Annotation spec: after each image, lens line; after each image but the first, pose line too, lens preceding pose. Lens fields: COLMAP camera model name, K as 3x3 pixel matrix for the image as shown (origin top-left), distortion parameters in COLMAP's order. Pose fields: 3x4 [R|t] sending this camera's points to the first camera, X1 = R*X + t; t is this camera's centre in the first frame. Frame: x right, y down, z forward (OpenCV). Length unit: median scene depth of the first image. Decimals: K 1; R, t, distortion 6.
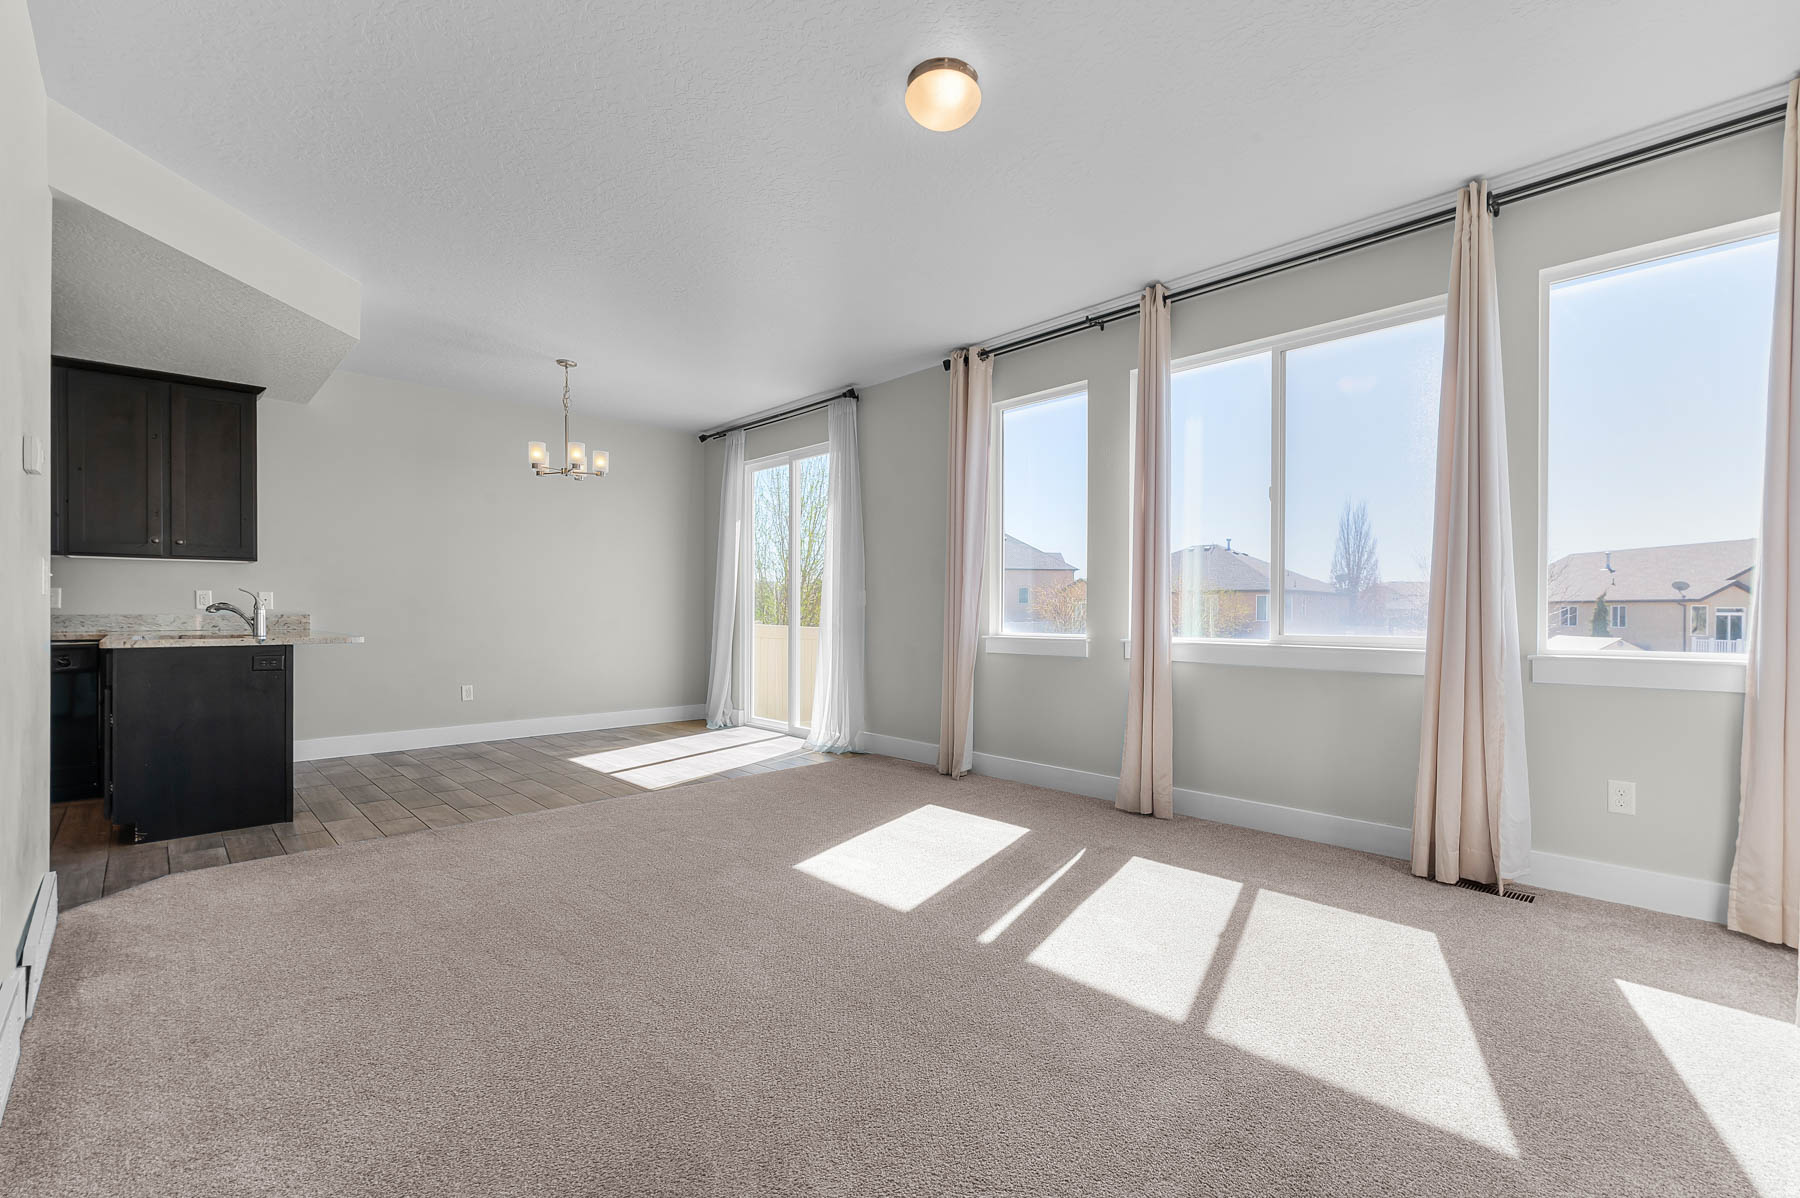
lens RADIAL K [[783.0, 0, 931.9], [0, 783.0, 619.6], [0, 0, 1]] dist [0.000789, 0.000154]
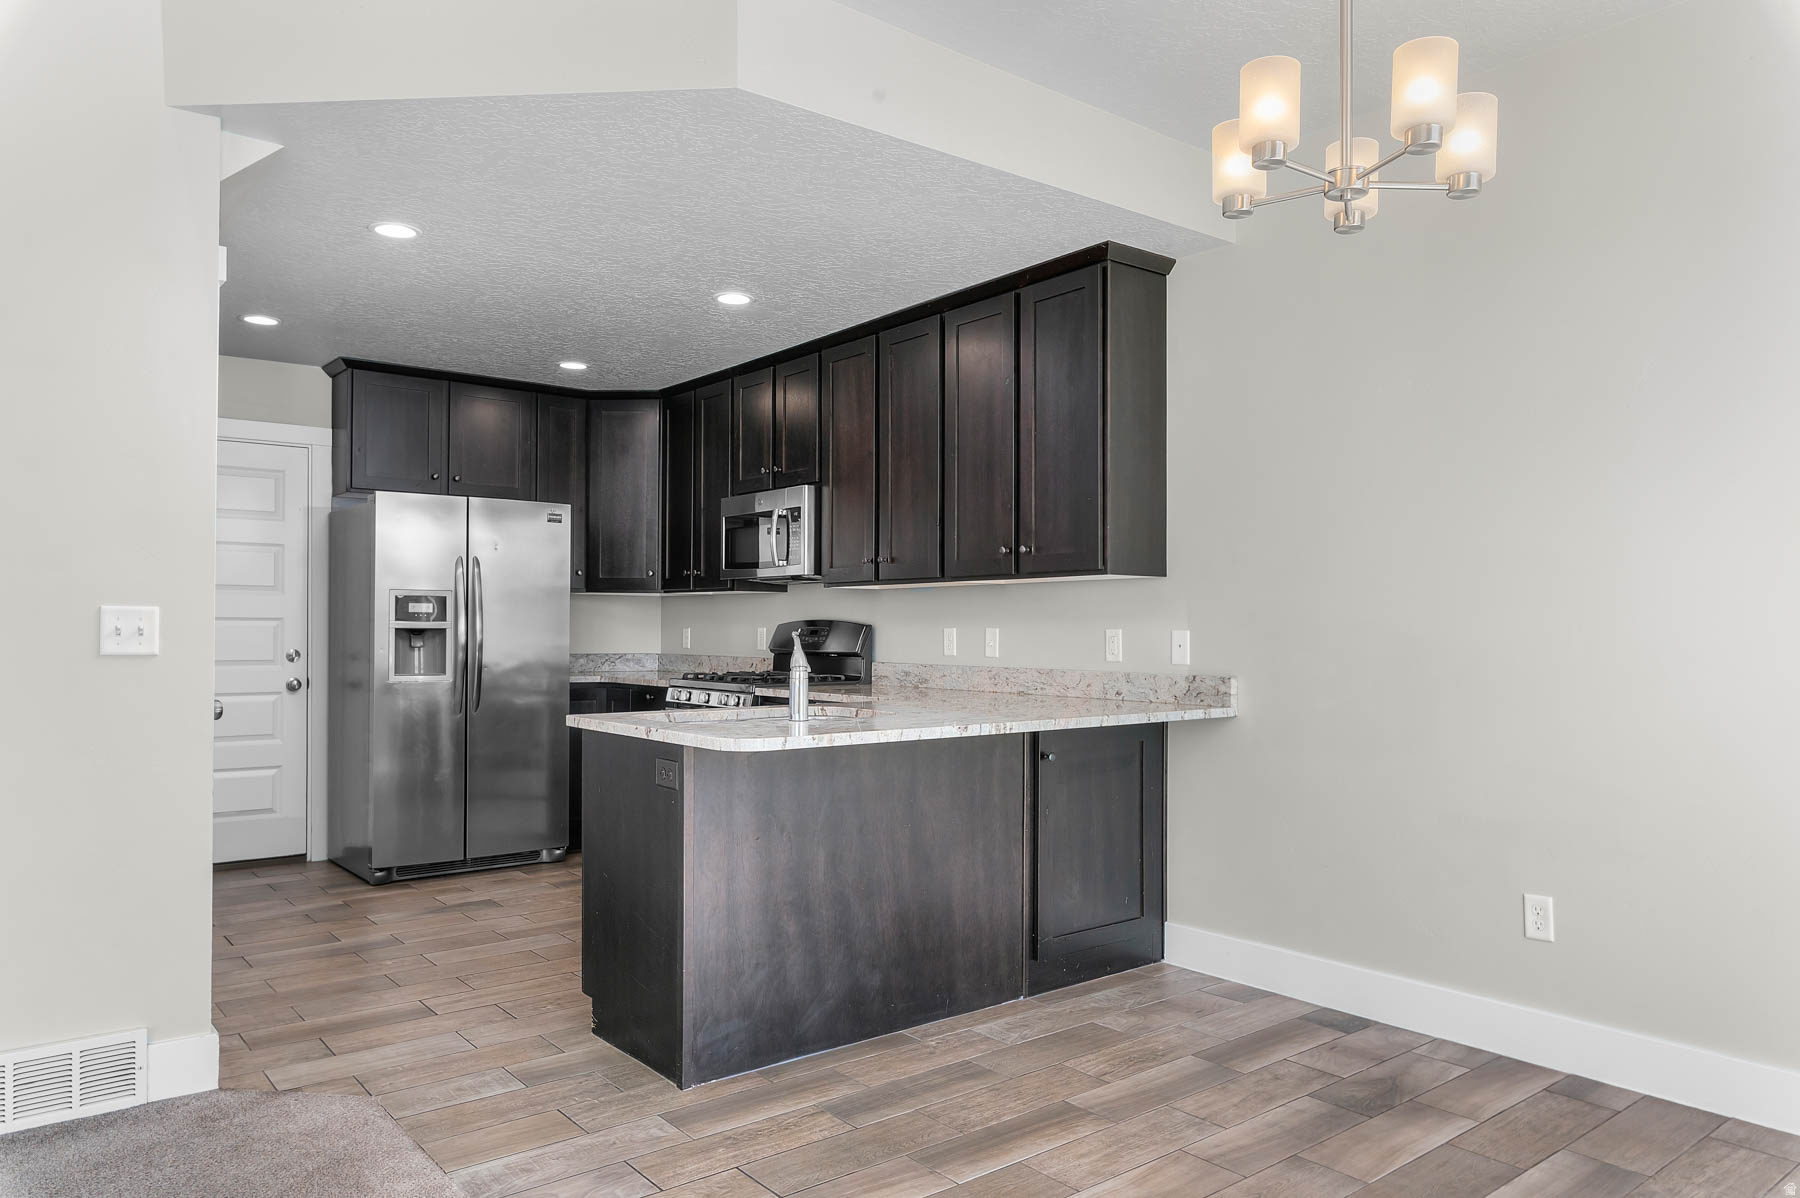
lens RADIAL K [[1207.3, 0, 903.5], [0, 1207.3, 619.4], [0, 0, 1]] dist [0.000488, 0.000275]
pose [[-0.119099, -0.010585, -0.992826, -0.035281], [-0.013972, 0.999862, -0.008984, -0.032234], [0.992784, 0.012801, -0.119231, 0.889485]]
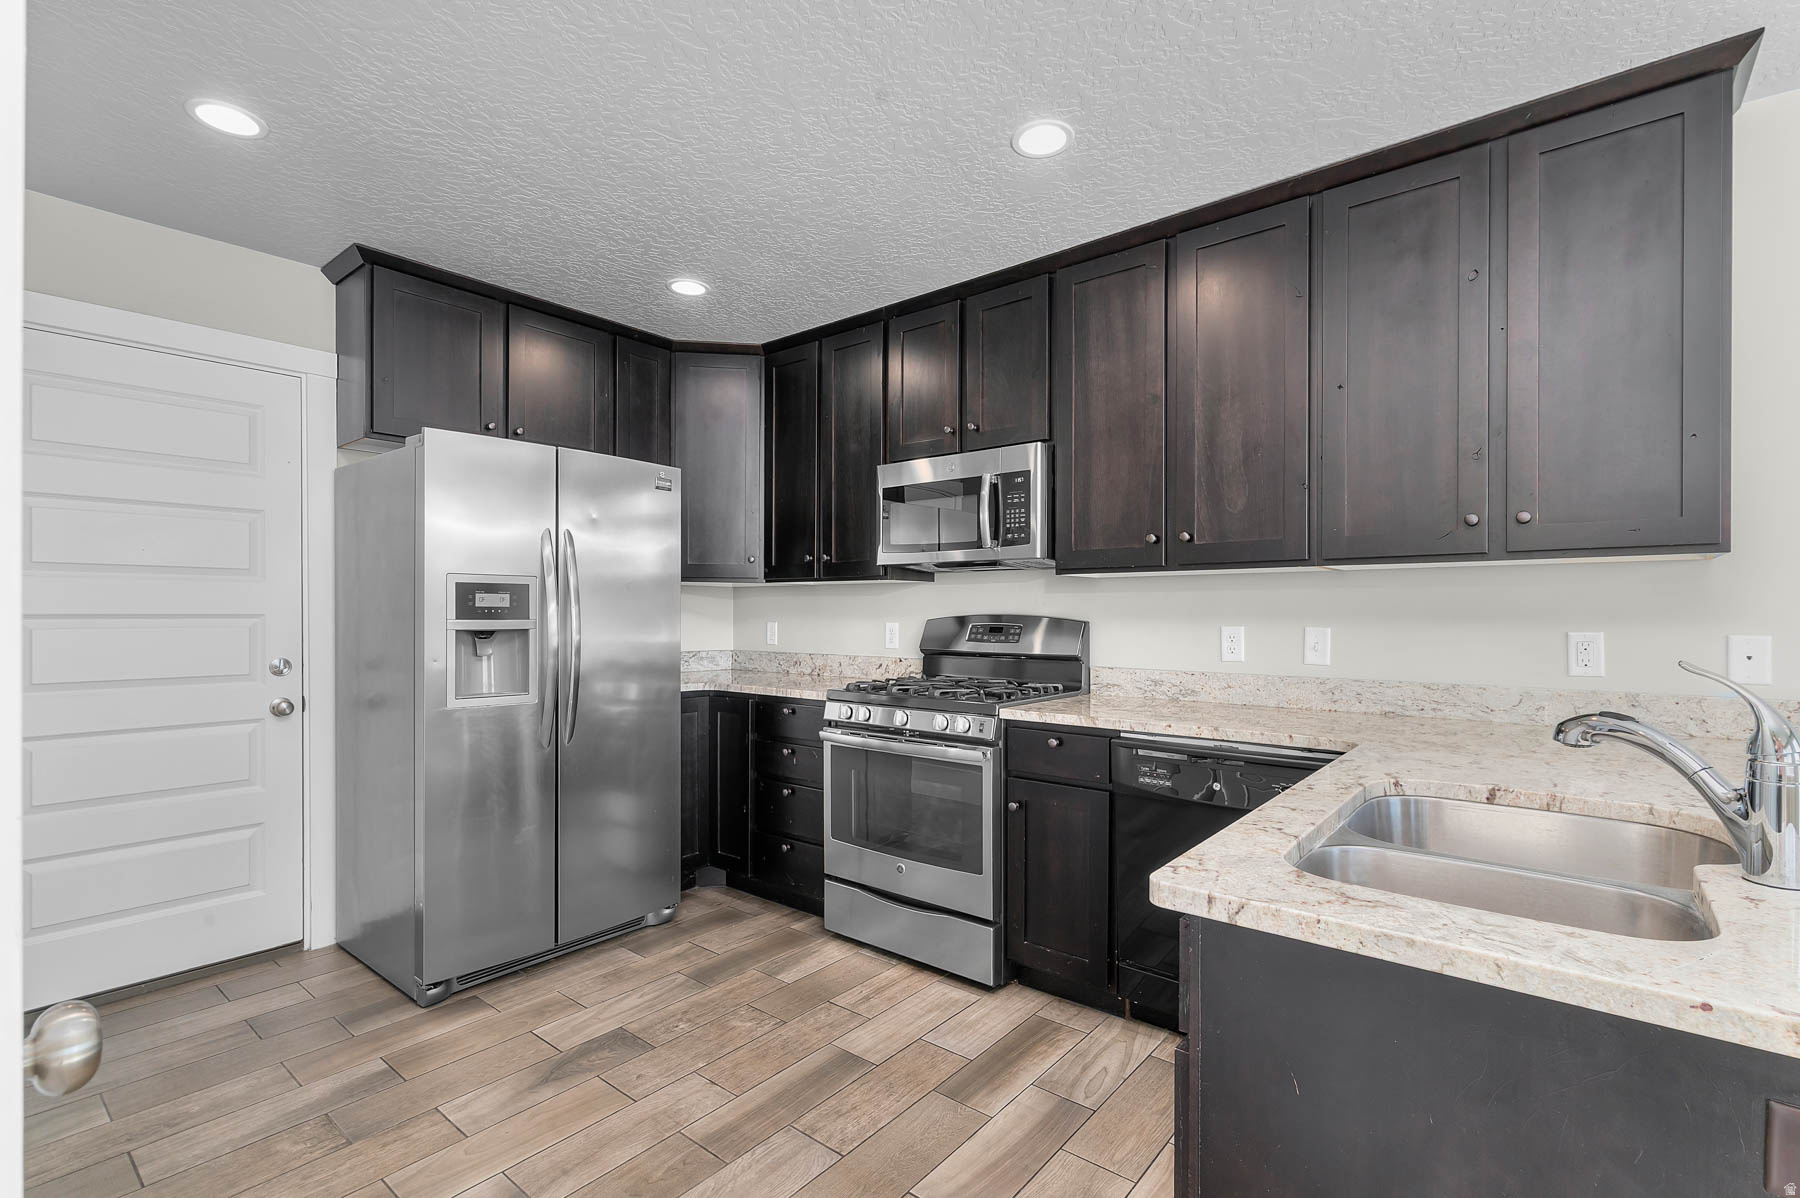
lens RADIAL K [[816.2, 0, 902.4], [0, 816.2, 612.7], [0, 0, 1]] dist [0.001319, 0.000226]
pose [[0.091480, -0.001914, -0.995805, -0.495998], [-0.011113, 0.999934, -0.002943, -0.039283], [0.995745, 0.011336, 0.091453, 0.560003]]
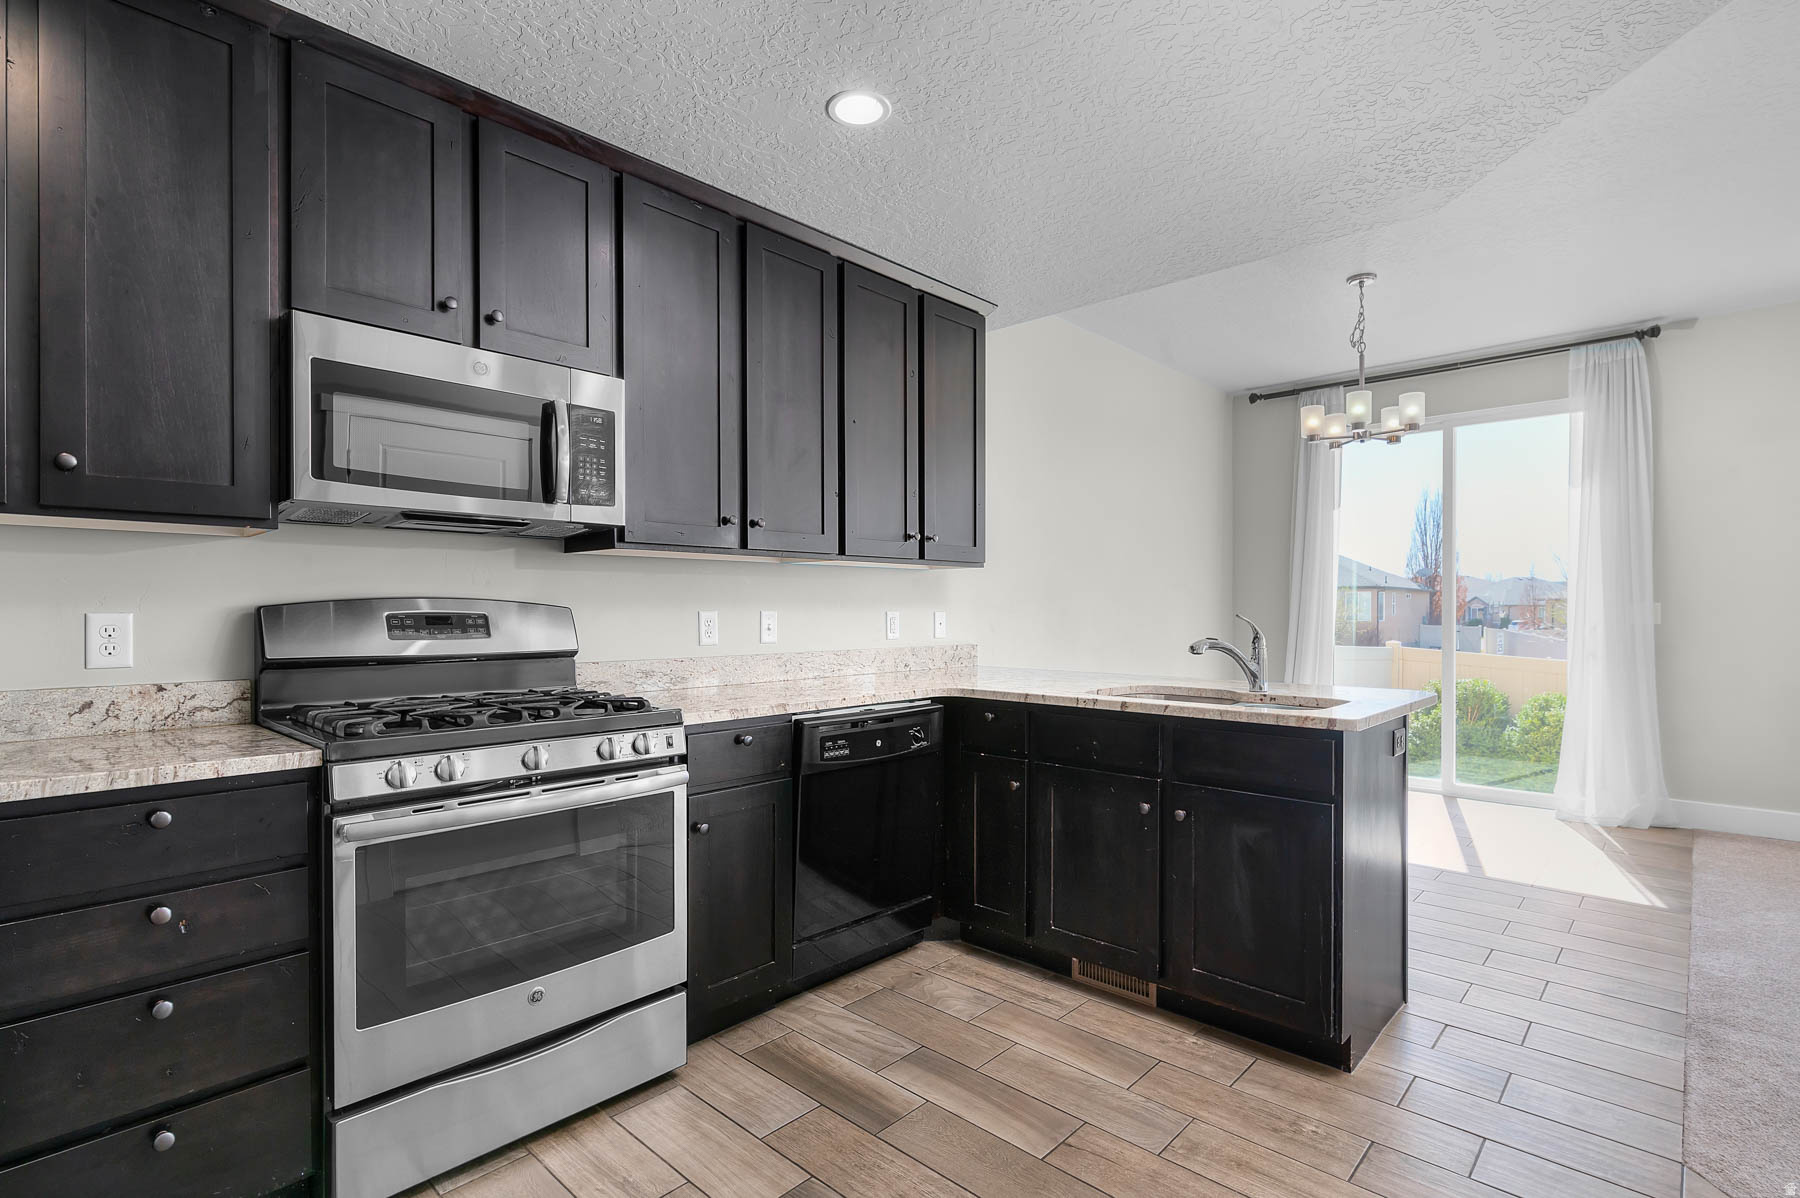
lens RADIAL K [[856.4, 0, 920.1], [0, 856.4, 611.5], [0, 0, 1]] dist [-0.002179, -0.000352]
pose [[0.999433, -0.004933, 0.033307, -0.868259], [0.005218, 0.999950, -0.008496, -0.028897], [-0.033264, 0.008665, 0.999409, 0.257775]]
